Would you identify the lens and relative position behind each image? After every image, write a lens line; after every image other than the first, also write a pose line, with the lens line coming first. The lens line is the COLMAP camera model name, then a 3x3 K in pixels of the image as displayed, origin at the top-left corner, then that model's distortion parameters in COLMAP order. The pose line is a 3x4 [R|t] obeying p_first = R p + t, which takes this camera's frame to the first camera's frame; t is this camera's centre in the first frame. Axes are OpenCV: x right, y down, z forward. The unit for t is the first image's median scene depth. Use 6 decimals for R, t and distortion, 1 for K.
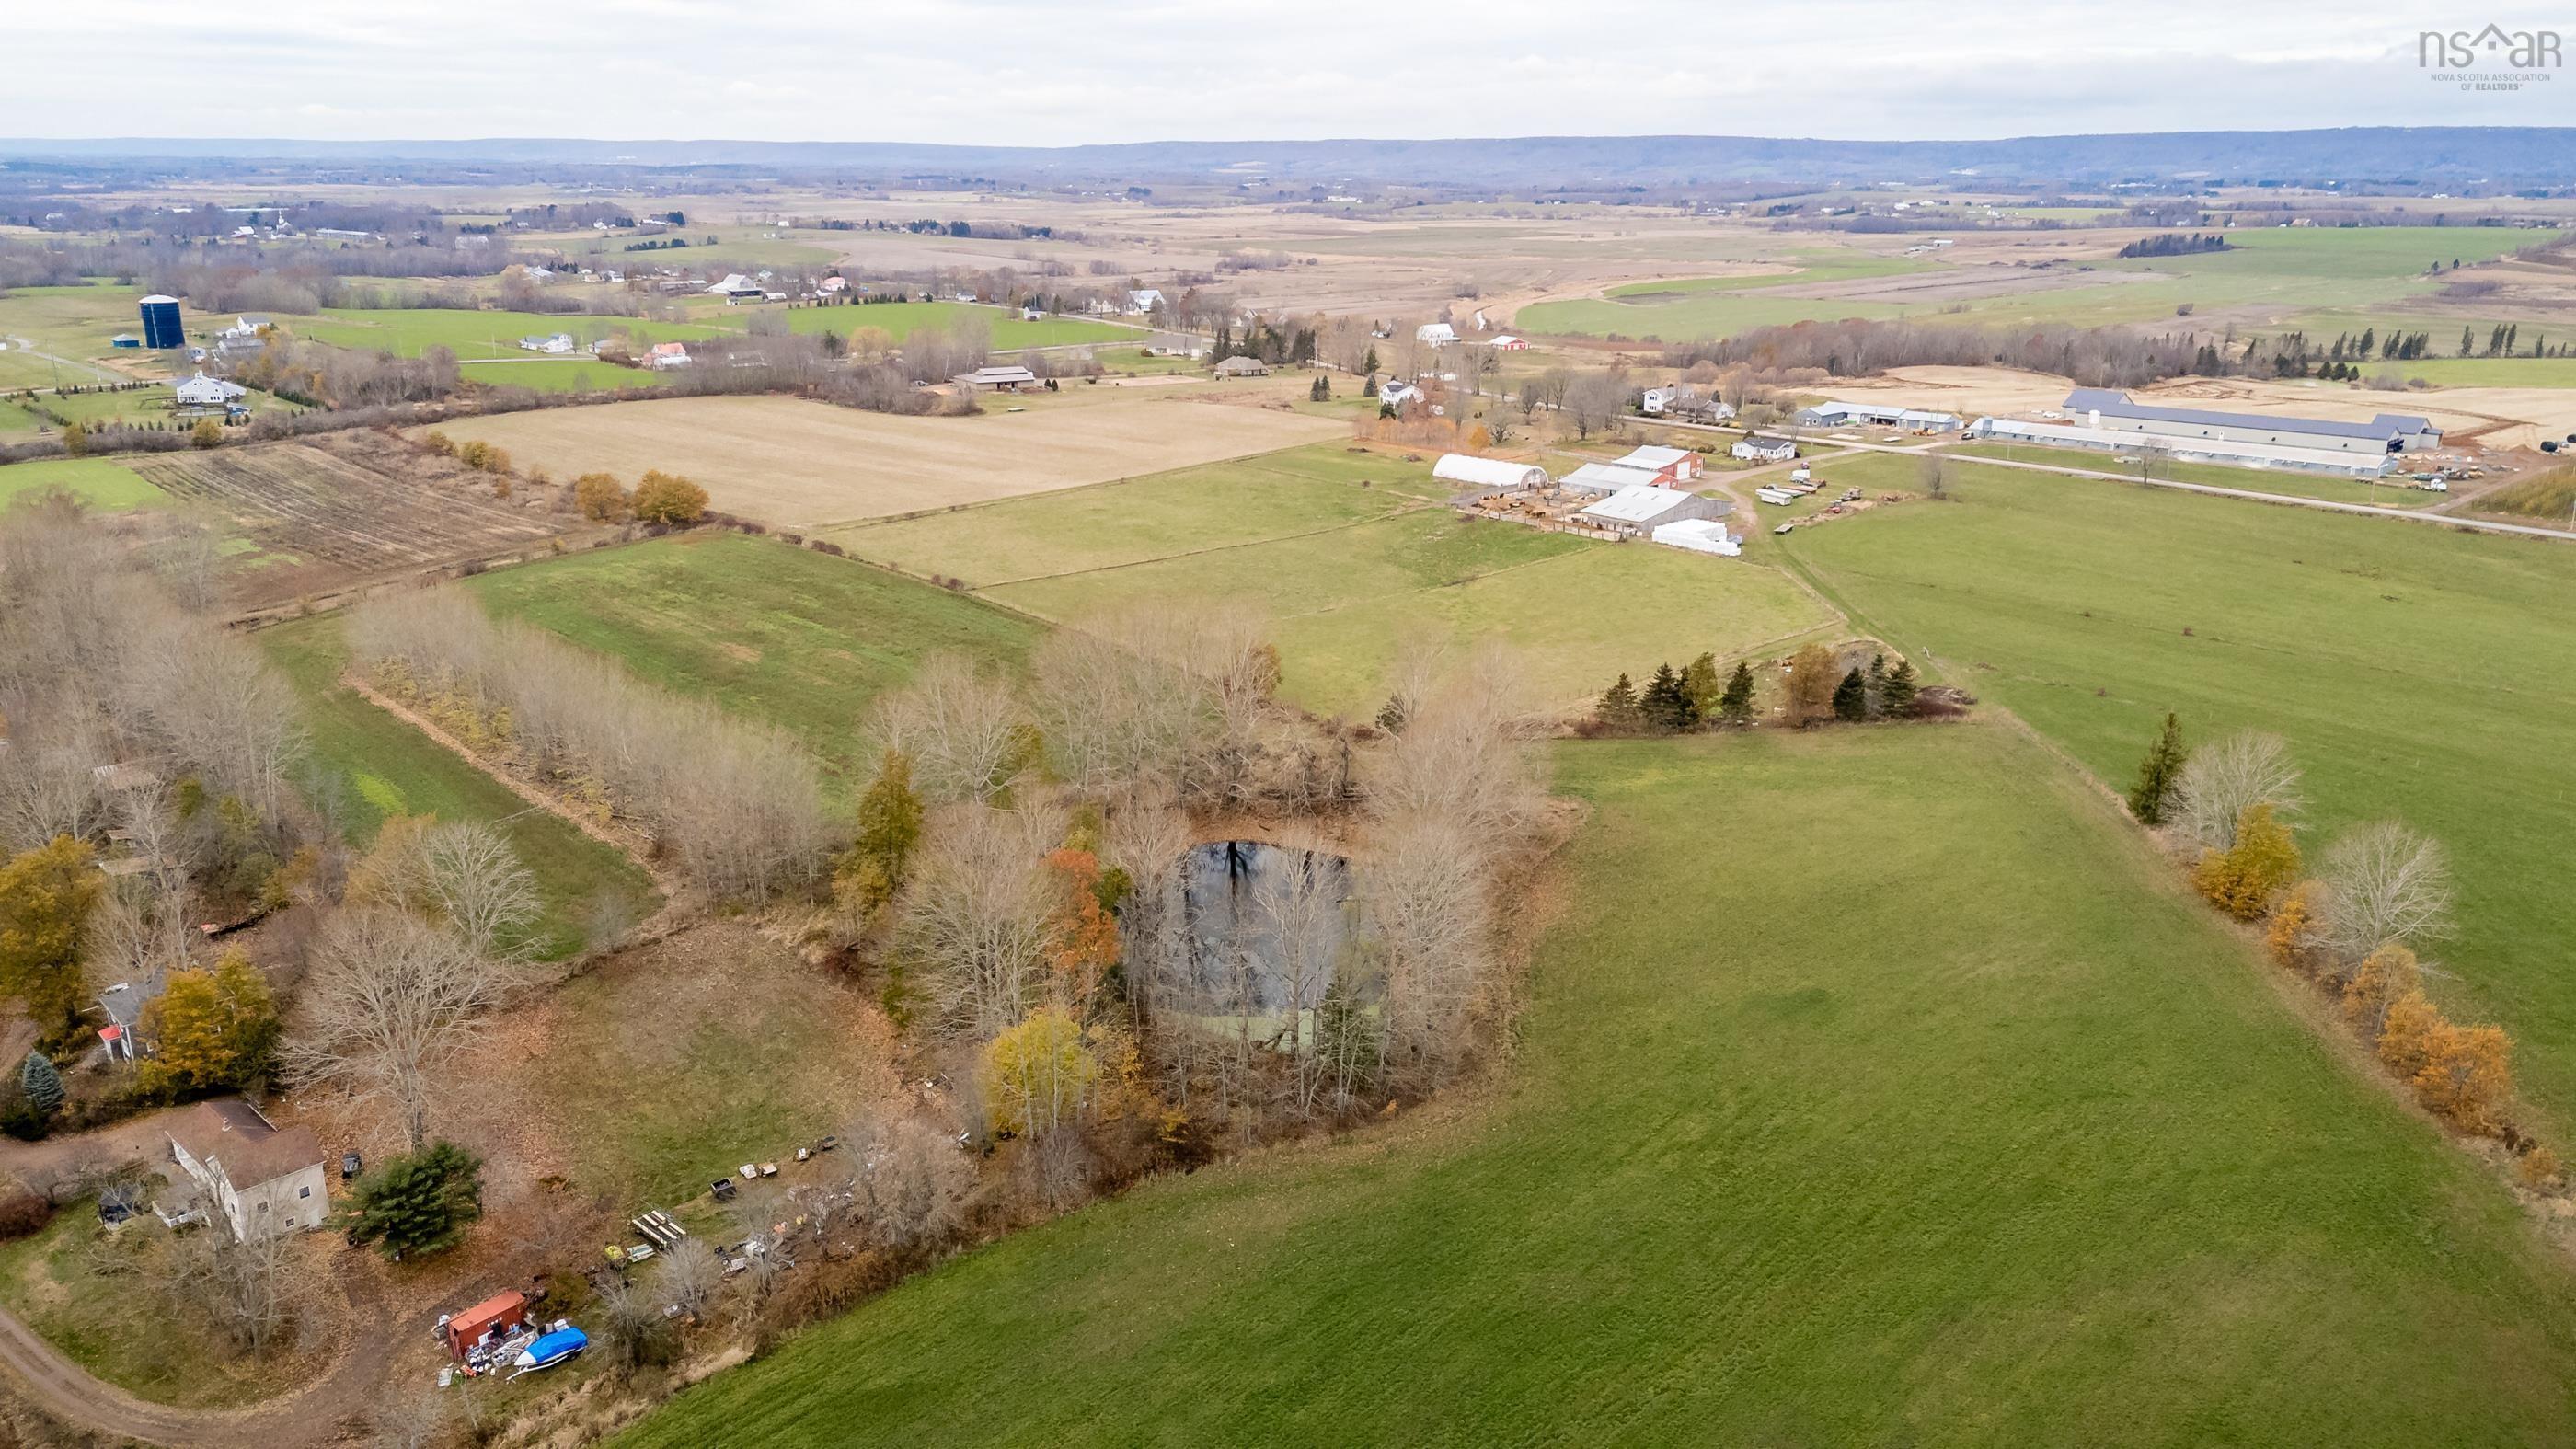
lens RADIAL K [[1876.3, 0, 1297.4], [0, 1876.3, 720.4], [0, 0, 1]] dist [0.068785, -0.051498]
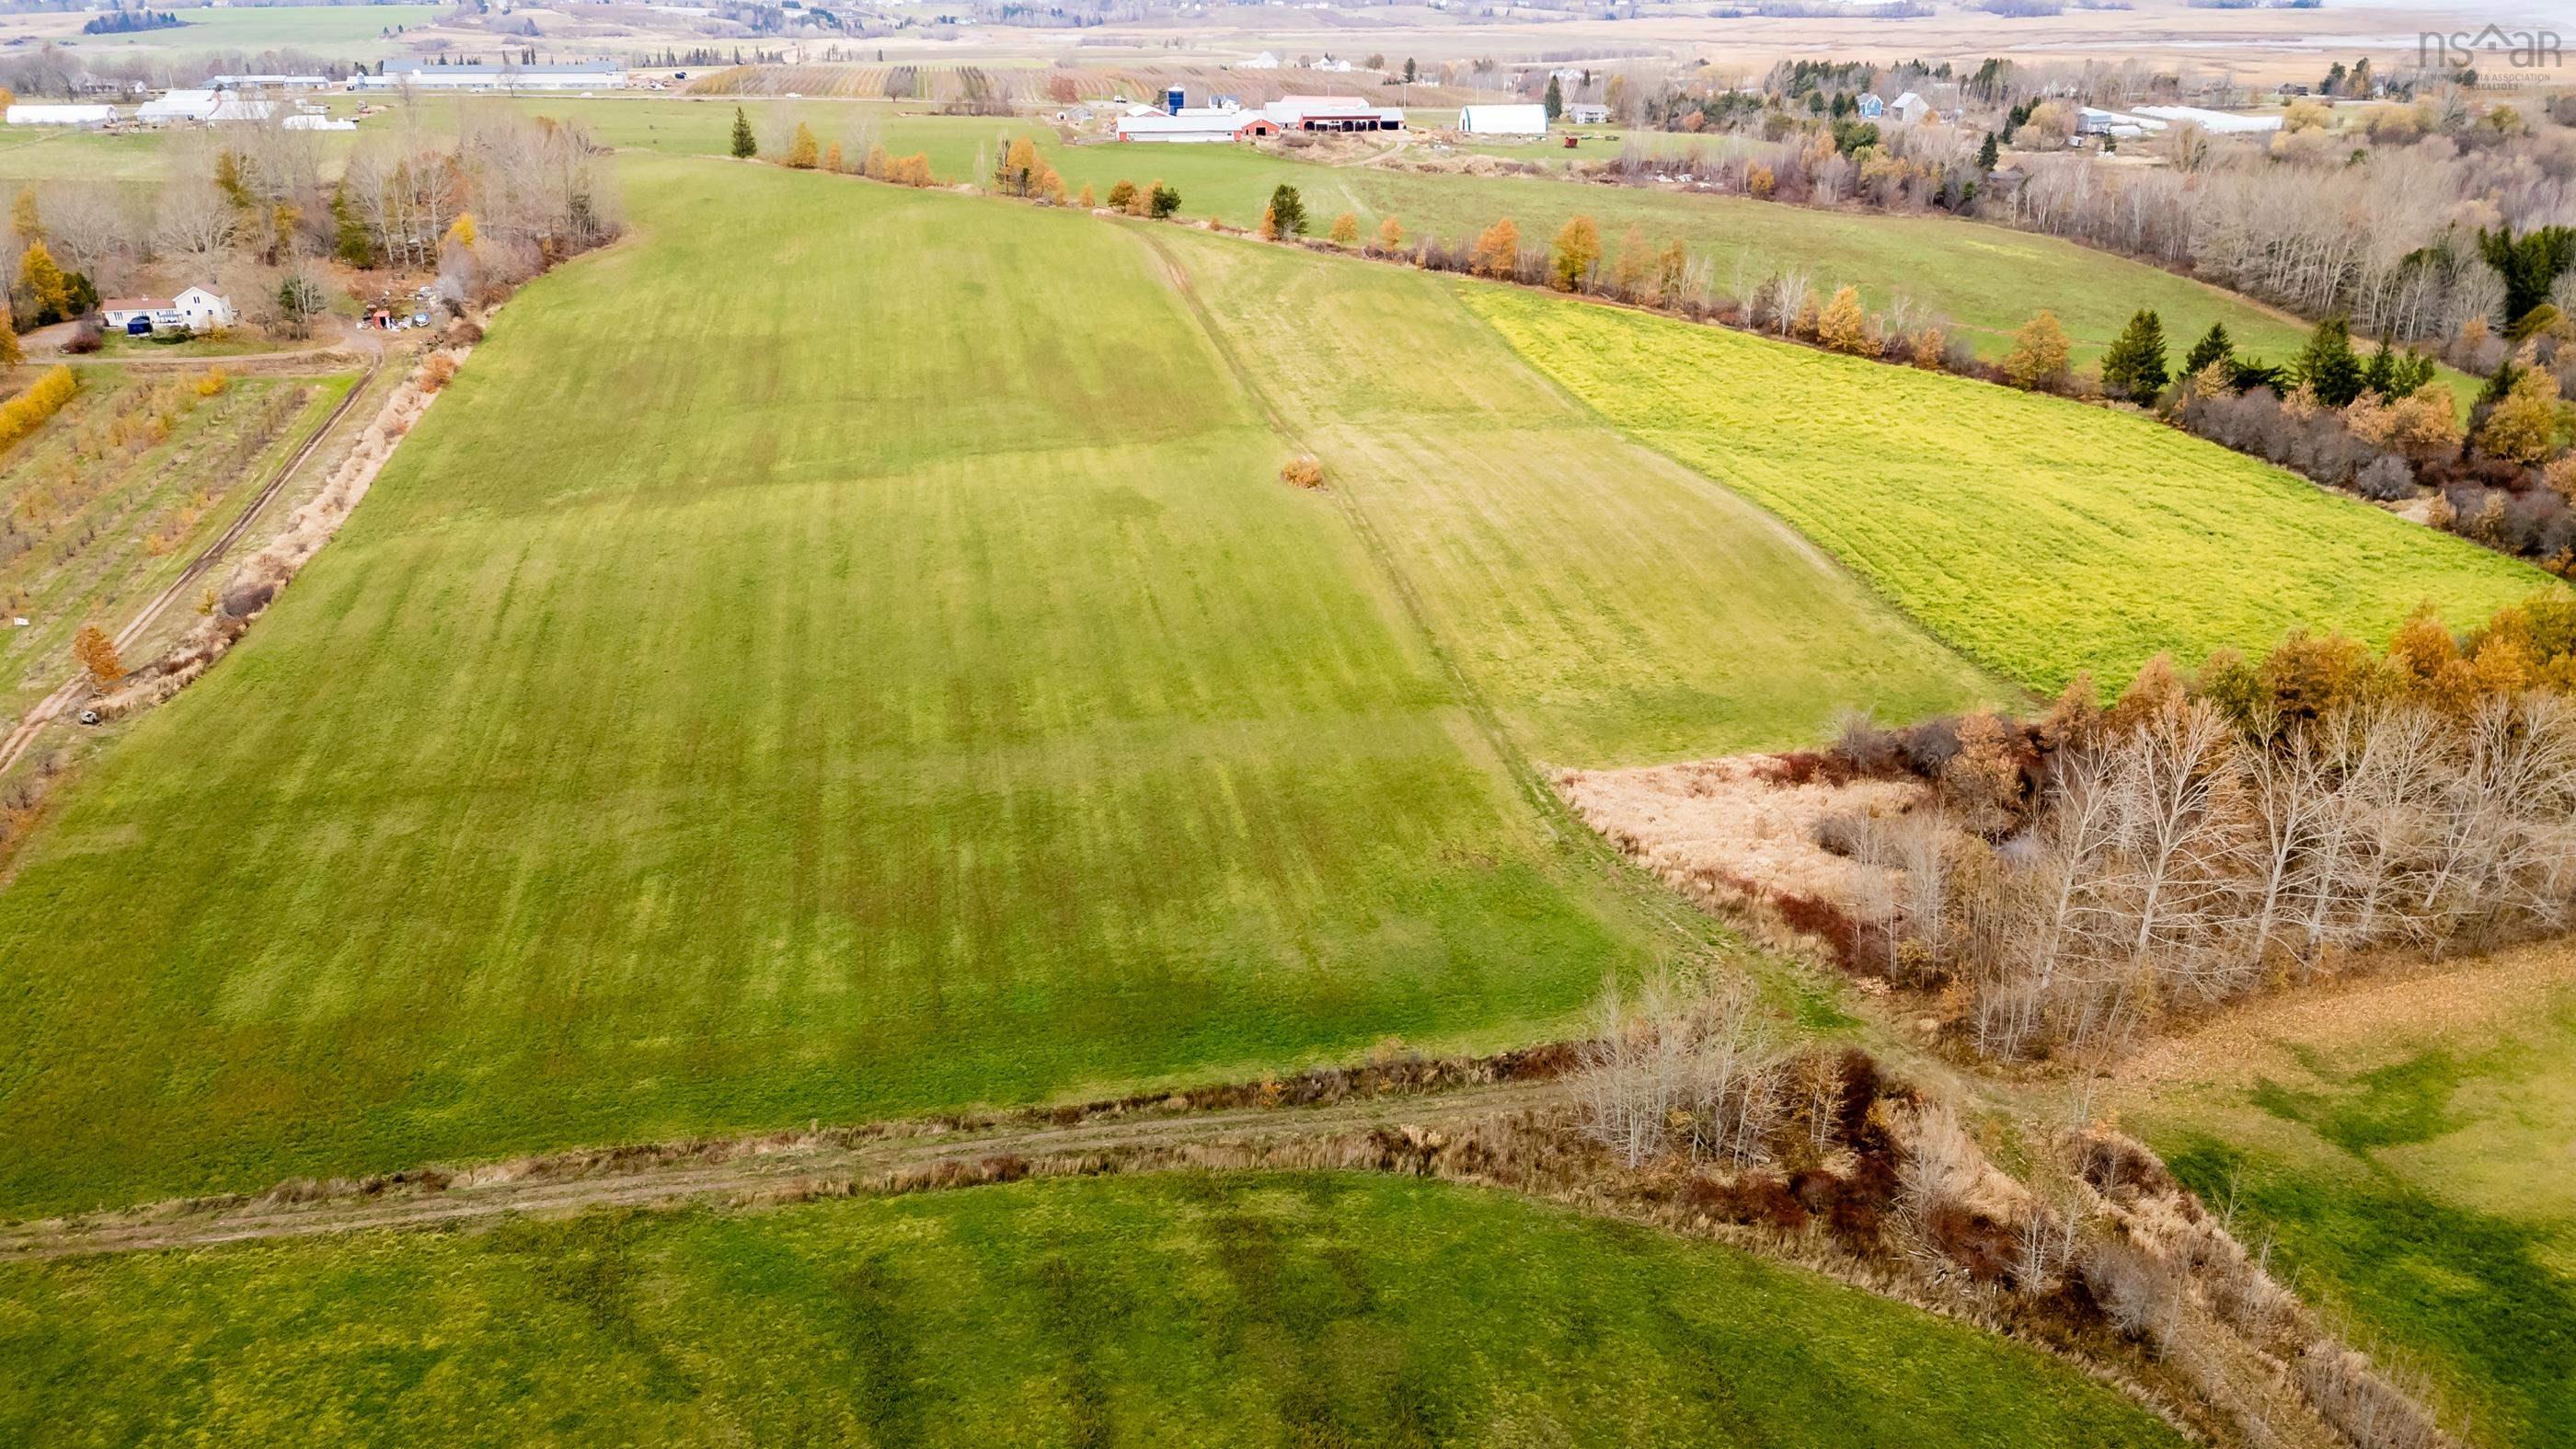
lens RADIAL K [[1873.2, 0, 1298.8], [0, 1873.2, 725.1], [0, 0, 1]] dist [0.078219, -0.068422]
pose [[0.533121, -0.321167, 0.782709, -0.144667], [0.248344, 0.943797, 0.218113, 0.044071], [-0.808769, 0.078100, 0.582918, -0.098706]]
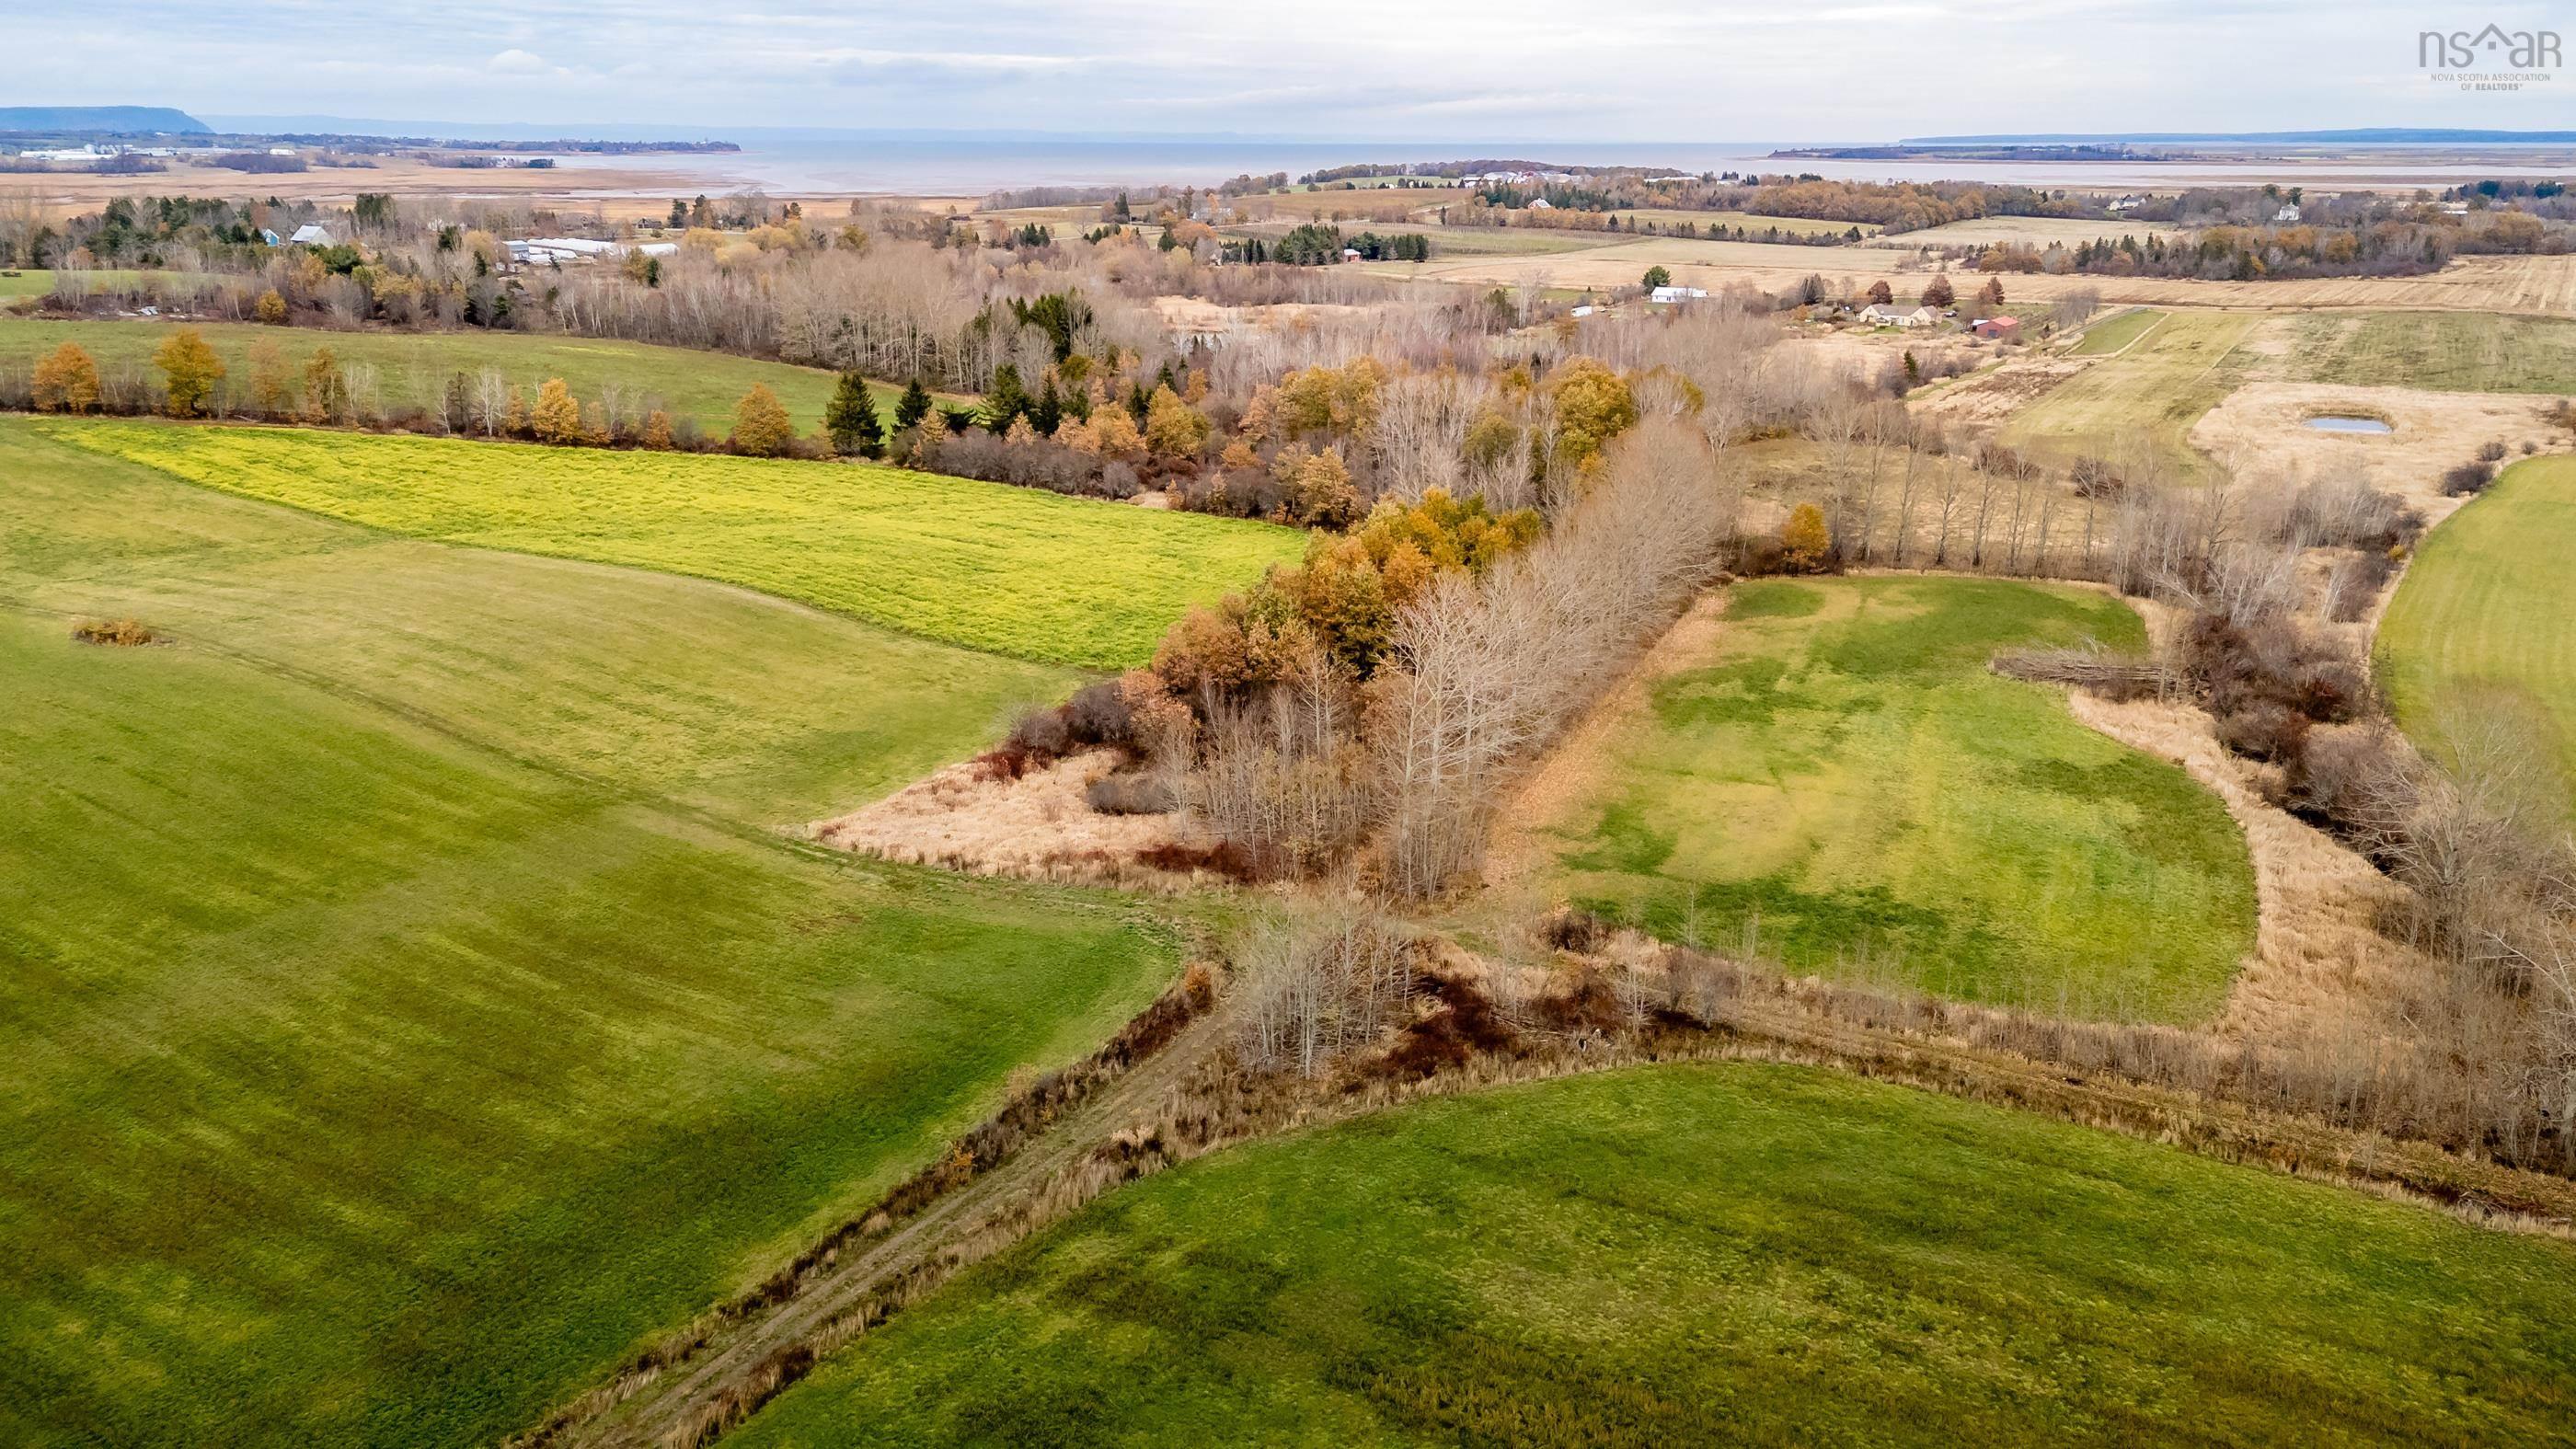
lens RADIAL K [[1870.1, 0, 1299.3], [0, 1870.1, 726.8], [0, 0, 1]] dist [0.084608, -0.077649]
pose [[-0.279023, -0.292967, 0.914504, -0.149233], [0.271984, 0.889219, 0.367851, 0.040050], [-0.920962, 0.351369, -0.168430, -0.061115]]
